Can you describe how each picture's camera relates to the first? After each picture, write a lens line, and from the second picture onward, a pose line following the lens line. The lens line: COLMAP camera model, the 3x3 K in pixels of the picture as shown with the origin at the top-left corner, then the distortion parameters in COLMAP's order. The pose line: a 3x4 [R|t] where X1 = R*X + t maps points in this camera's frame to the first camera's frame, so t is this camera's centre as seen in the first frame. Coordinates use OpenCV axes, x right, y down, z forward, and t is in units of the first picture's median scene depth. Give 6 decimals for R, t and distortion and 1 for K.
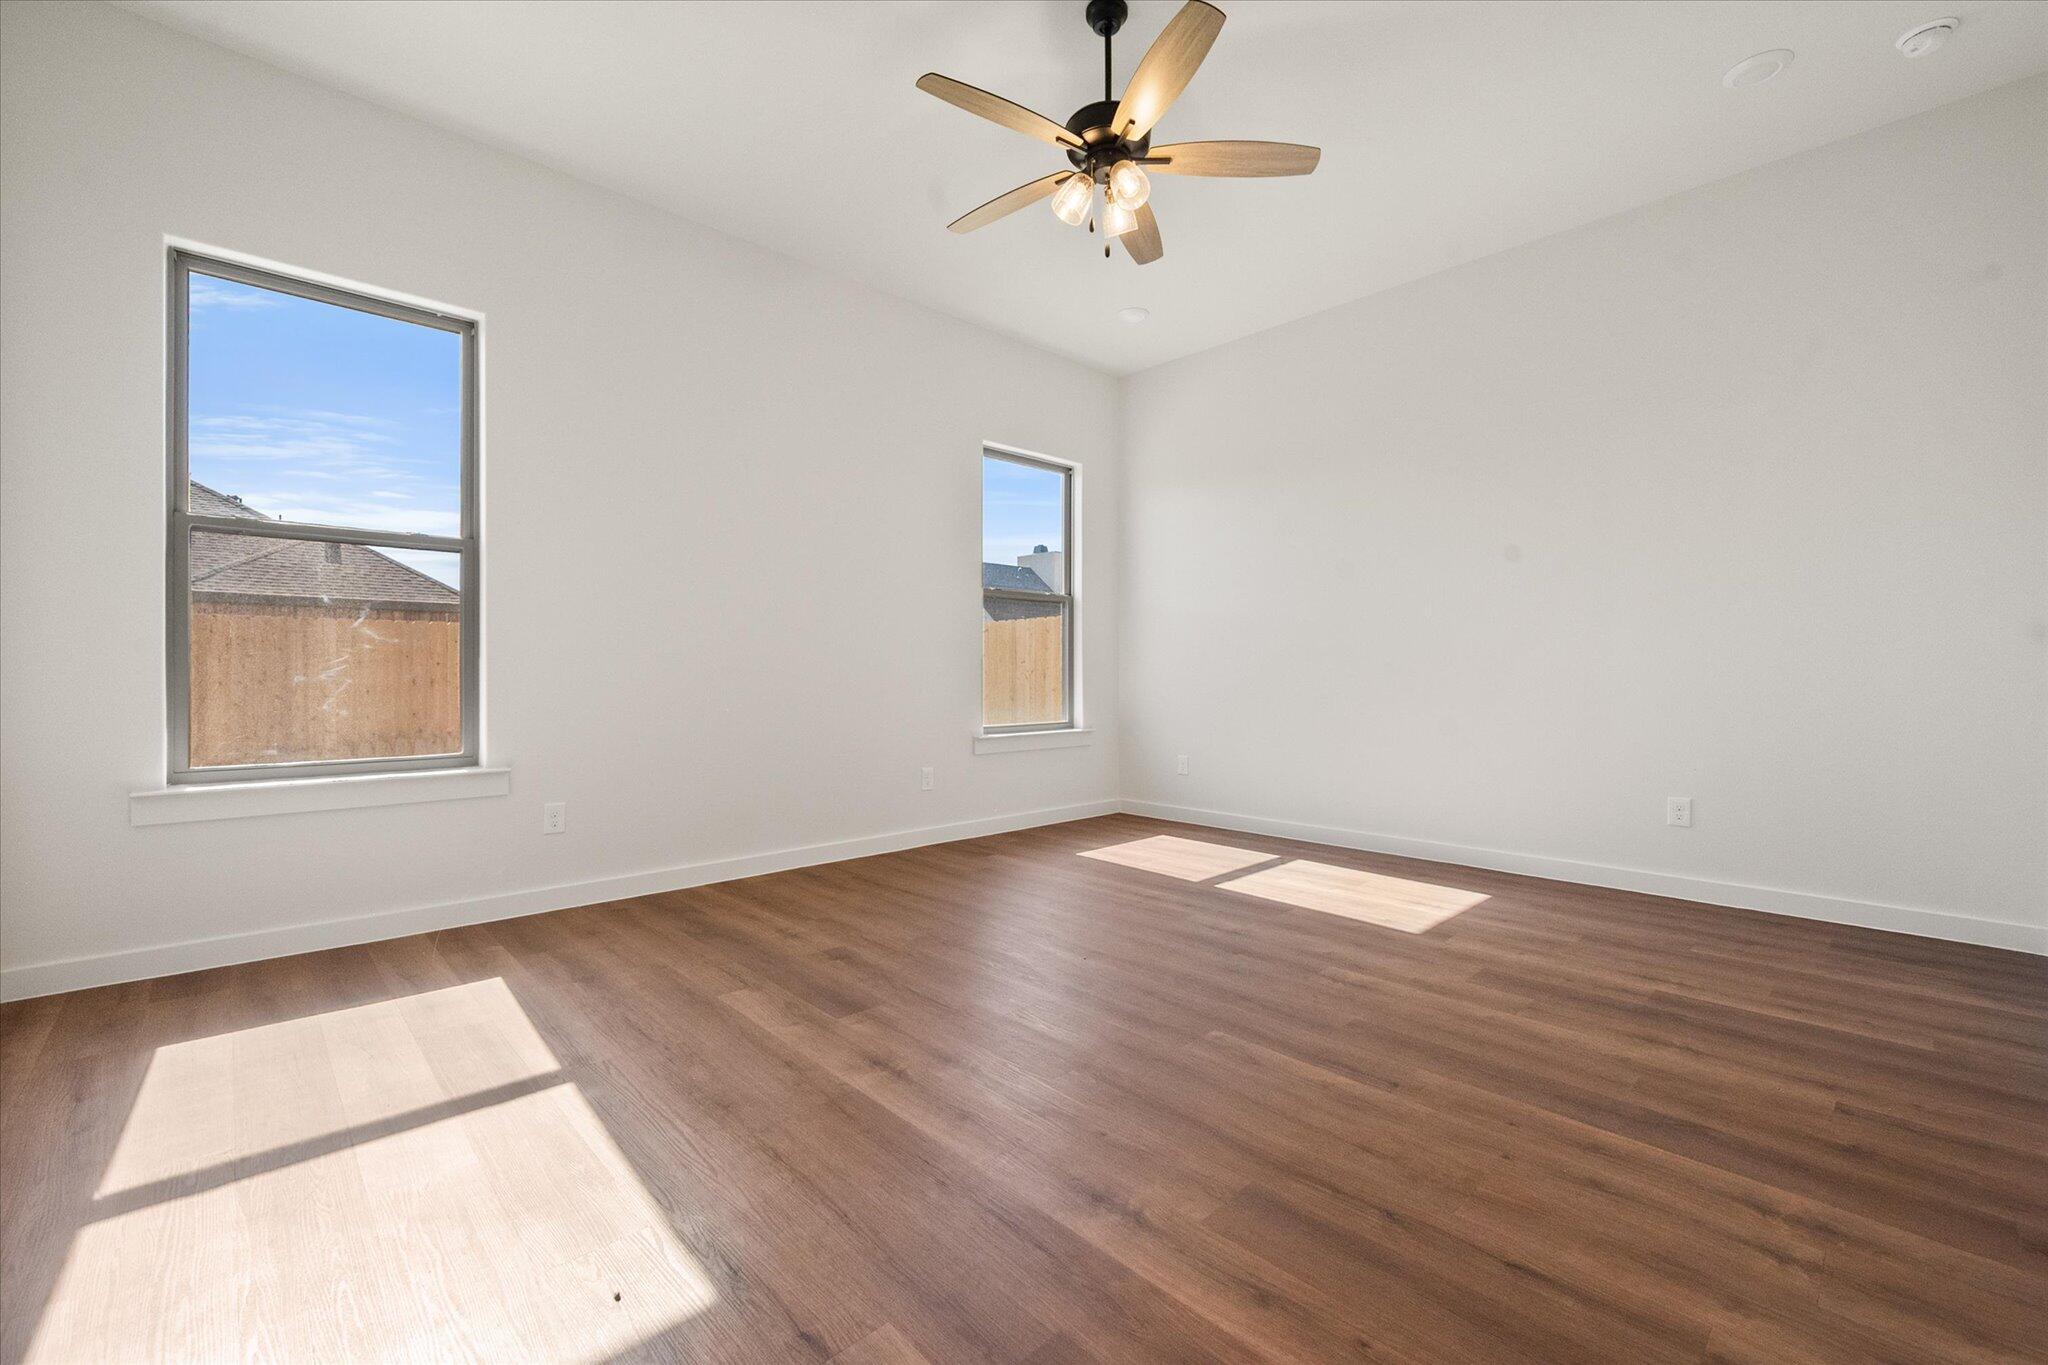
lens RADIAL K [[834.7, 0, 1033.0], [0, 834.7, 676.0], [0, 0, 1]] dist [0.004359, 0.000160]
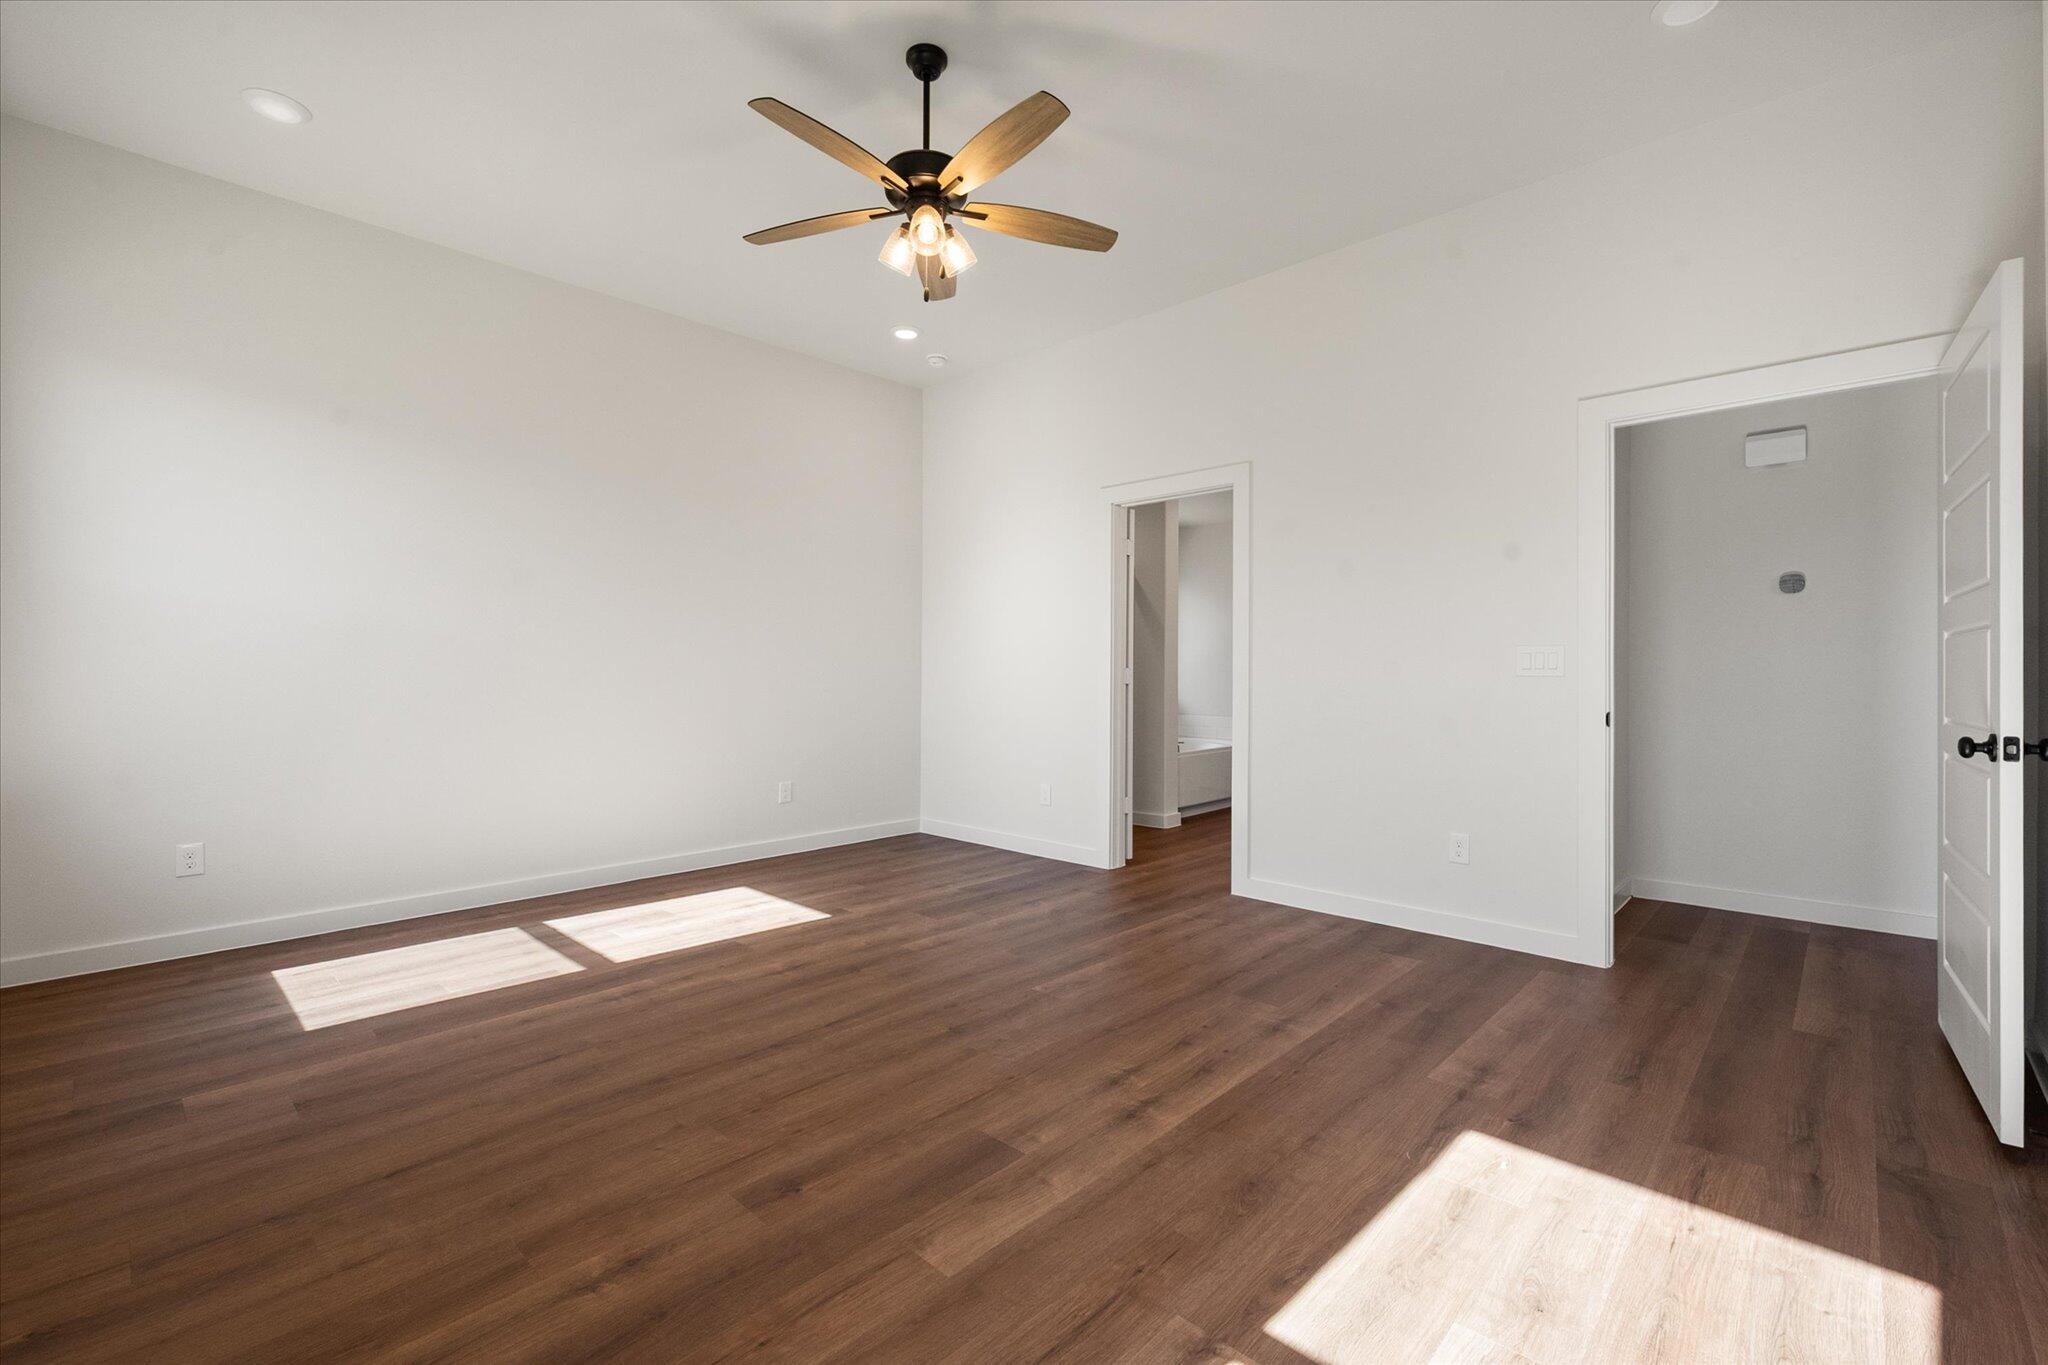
lens RADIAL K [[834.7, 0, 1032.9], [0, 834.7, 680.0], [0, 0, 1]] dist [0.004359, 0.000160]
pose [[-0.027205, -0.004775, 0.999618, -0.998048], [0.001071, 0.999988, 0.004806, -0.053523], [-0.999629, 0.001201, -0.027200, 0.966823]]
